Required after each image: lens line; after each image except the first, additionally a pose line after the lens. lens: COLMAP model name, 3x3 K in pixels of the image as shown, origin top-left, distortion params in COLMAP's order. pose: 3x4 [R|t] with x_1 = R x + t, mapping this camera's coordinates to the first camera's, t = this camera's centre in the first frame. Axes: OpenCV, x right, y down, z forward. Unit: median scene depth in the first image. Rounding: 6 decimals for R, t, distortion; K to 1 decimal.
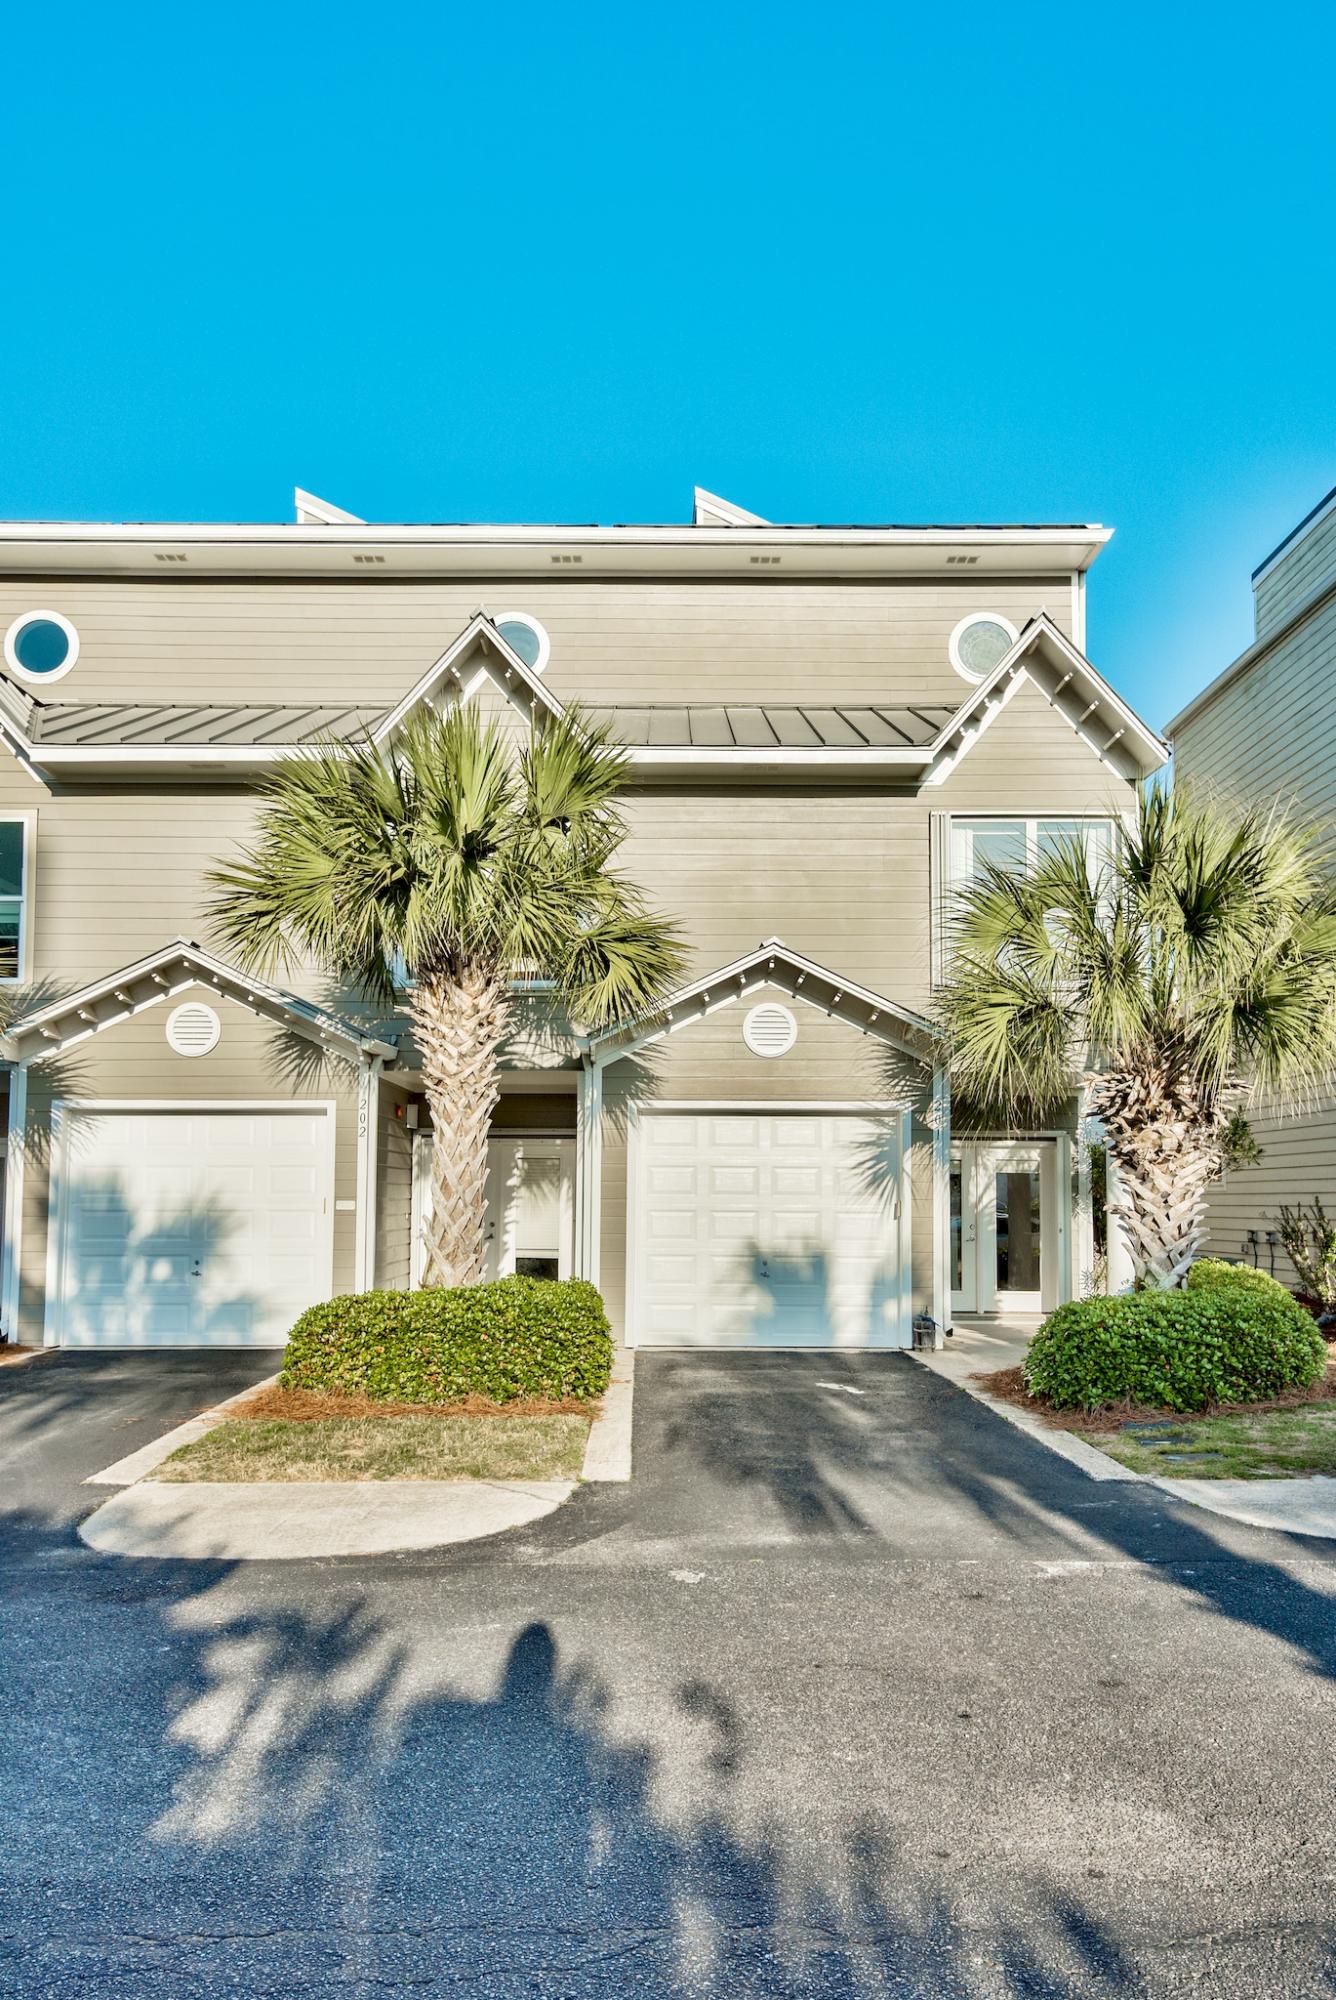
lens RADIAL K [[1345.0, 0, 668.0], [0, 1345.0, 1000.0], [0, 0, 1]] dist [0.022955, 0.000836]
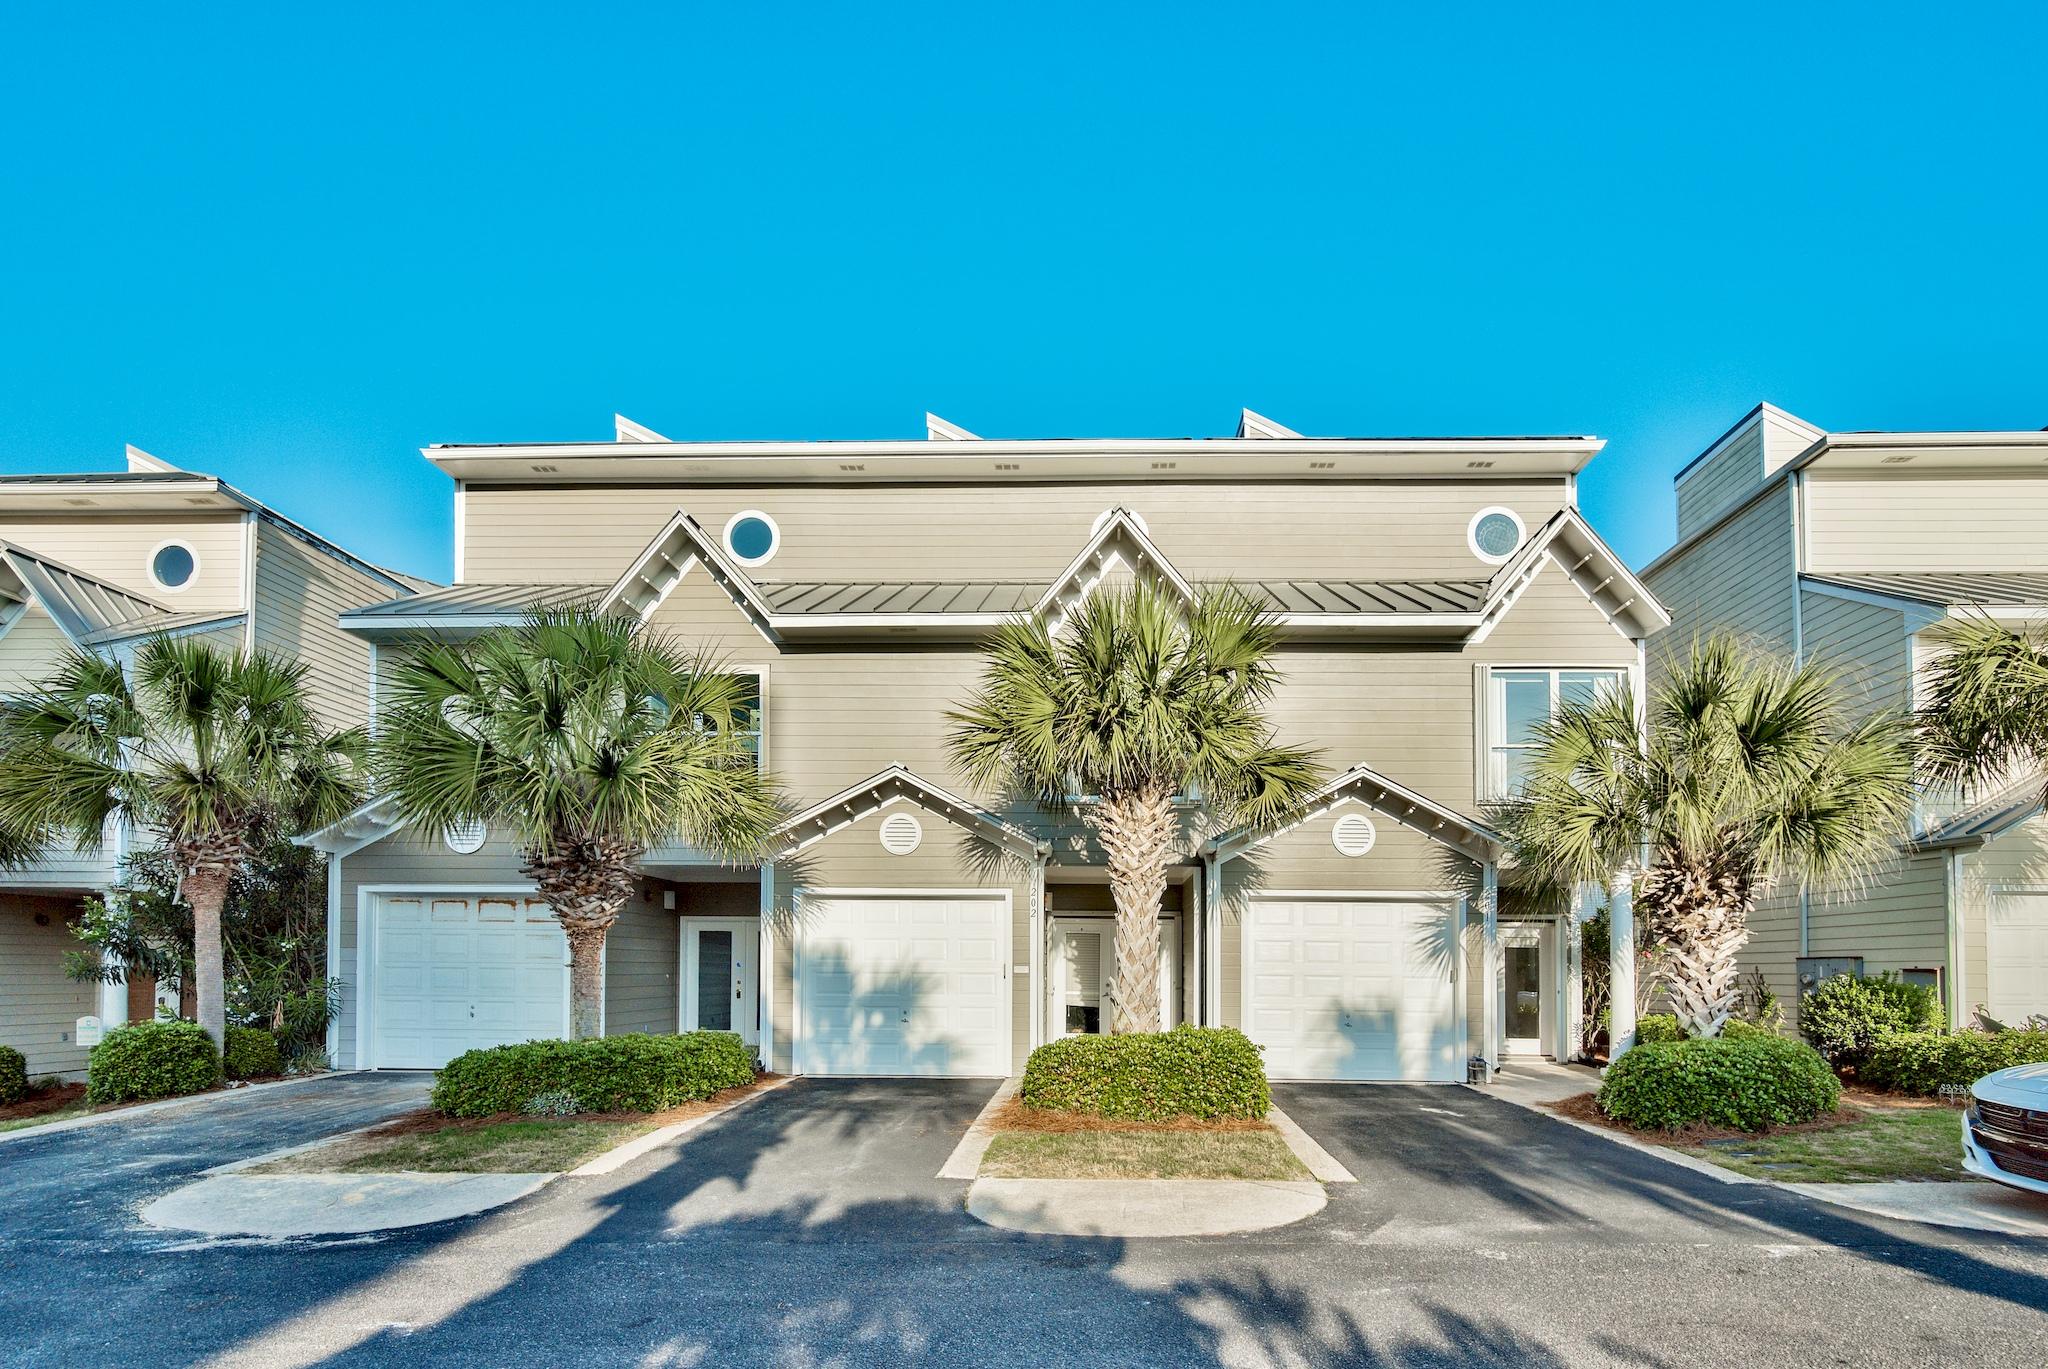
lens RADIAL K [[1040.1, 0, 1023.9], [0, 1040.1, 850.9], [0, 0, 1]] dist [-0.002025, -0.000312]
pose [[0.999713, 0.002474, -0.023820, -0.214956], [-0.001641, 0.999389, 0.034926, 0.003065], [0.023892, -0.034877, 0.999106, 0.003779]]
